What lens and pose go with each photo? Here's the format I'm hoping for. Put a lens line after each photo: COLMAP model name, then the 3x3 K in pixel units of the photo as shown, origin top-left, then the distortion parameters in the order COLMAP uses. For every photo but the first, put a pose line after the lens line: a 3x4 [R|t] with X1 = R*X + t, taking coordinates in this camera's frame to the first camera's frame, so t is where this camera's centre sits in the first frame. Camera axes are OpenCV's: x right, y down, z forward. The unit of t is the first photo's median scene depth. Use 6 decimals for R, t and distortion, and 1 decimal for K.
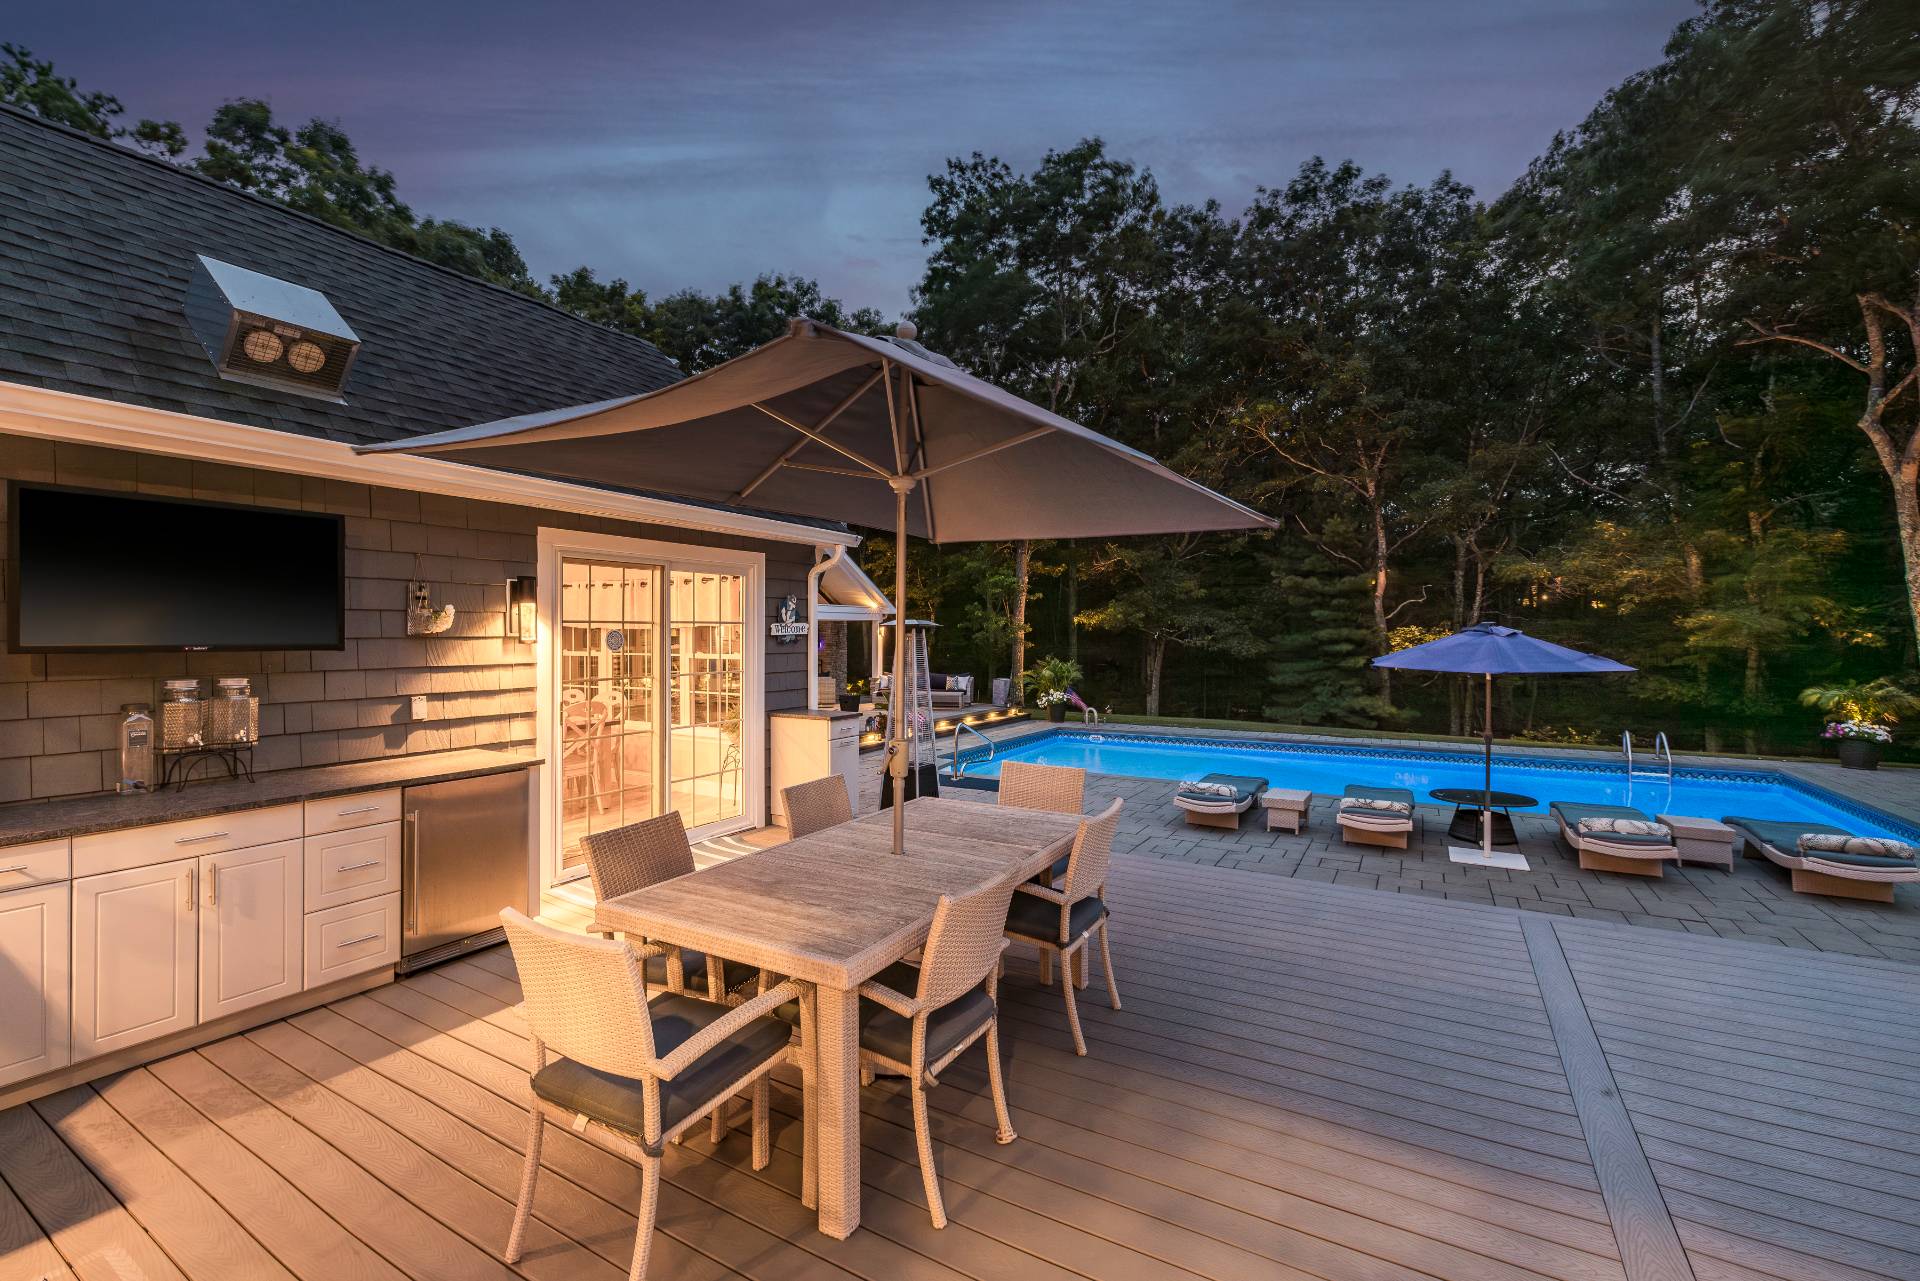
lens RADIAL K [[839.8, 0, 960.0], [0, 839.8, 640.5], [0, 0, 1]] dist [0.000772, 0.000342]
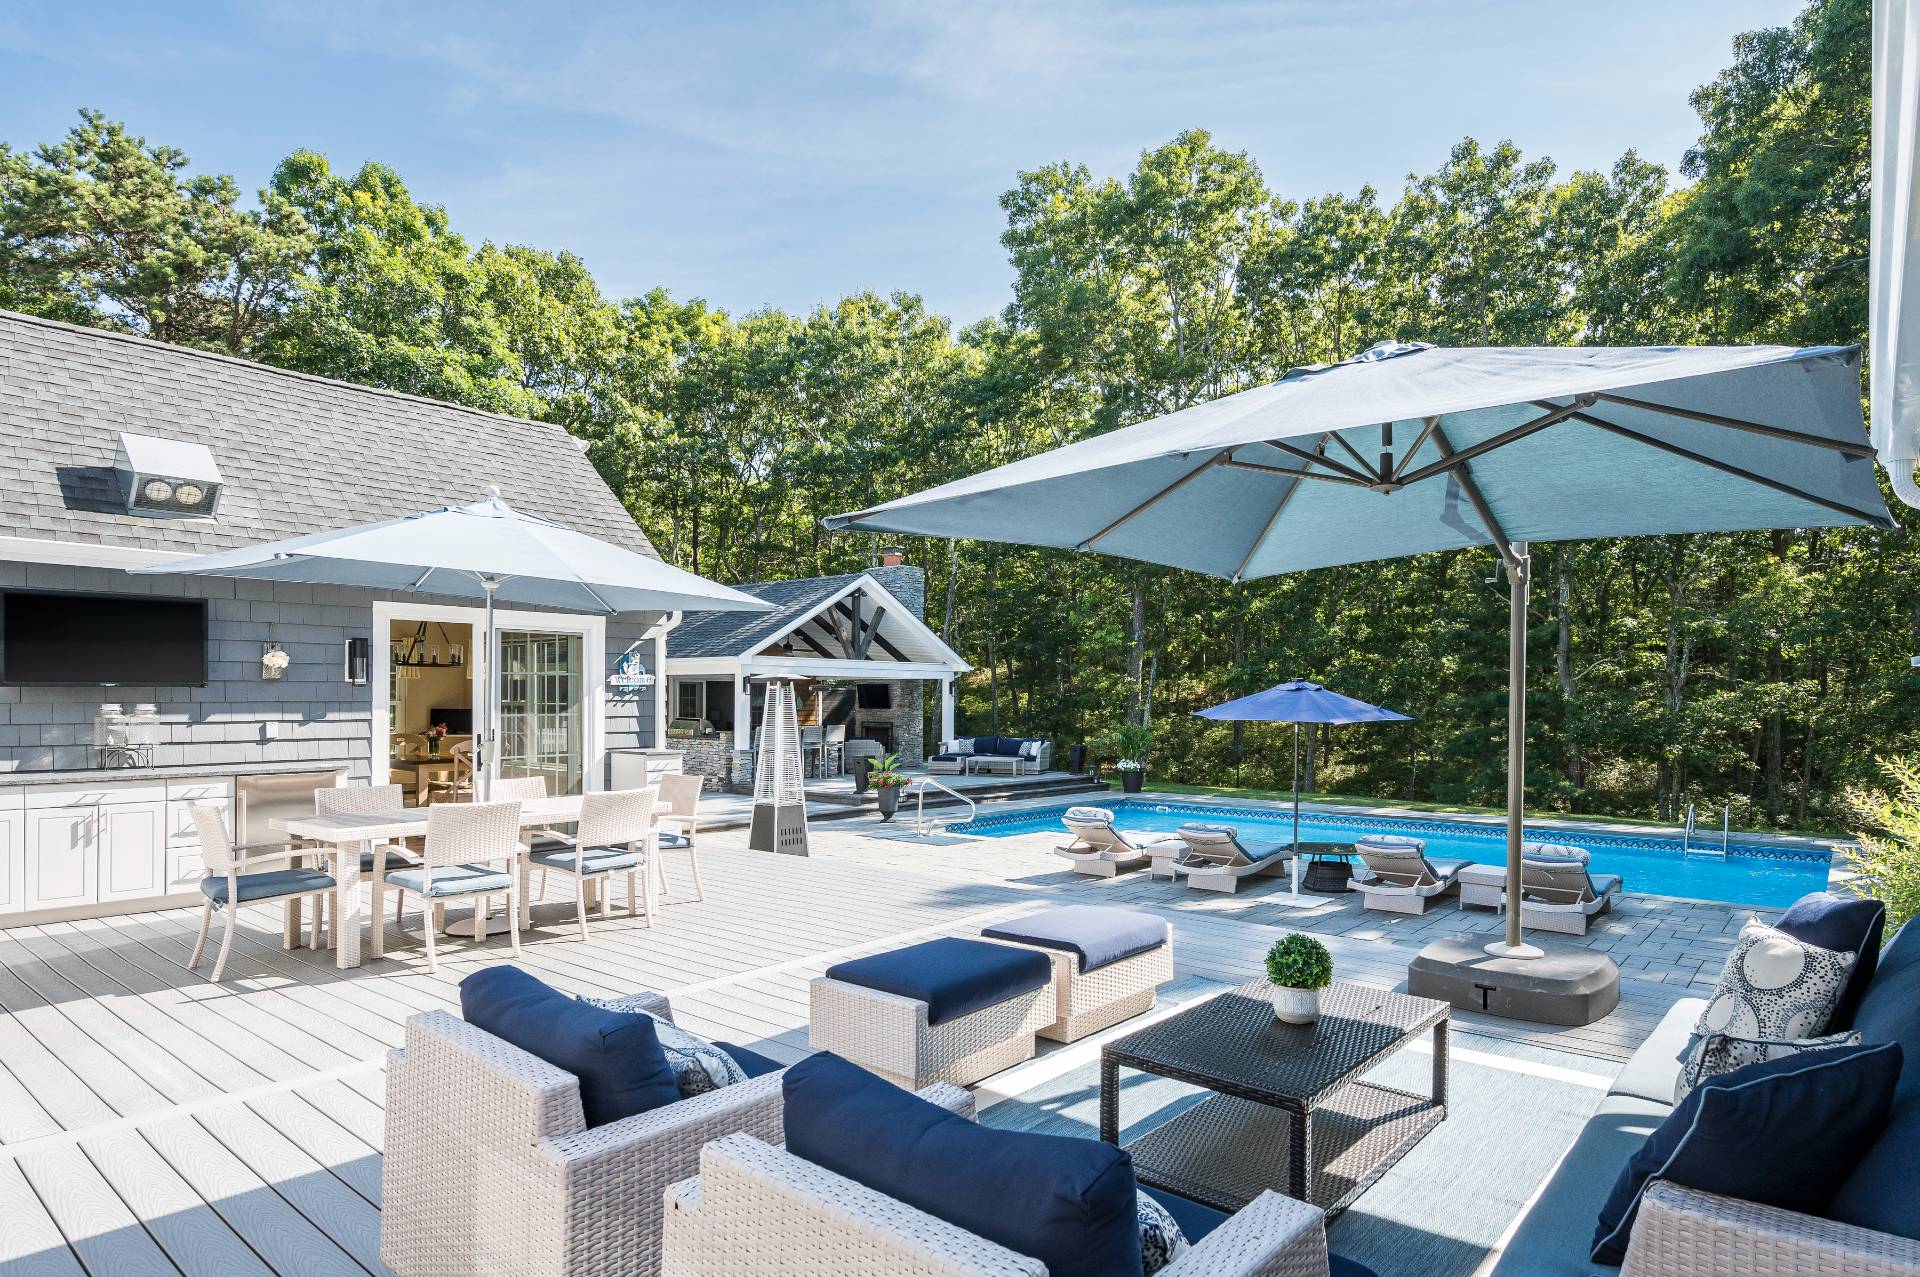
lens RADIAL K [[926.1, 0, 952.2], [0, 926.1, 715.0], [0, 0, 1]] dist [-0.003150, -0.000979]
pose [[0.995336, 0.011981, -0.095727, 0.385479], [-0.010379, 0.999798, 0.017219, 0.008598], [0.095914, -0.016145, 0.995259, -0.270930]]
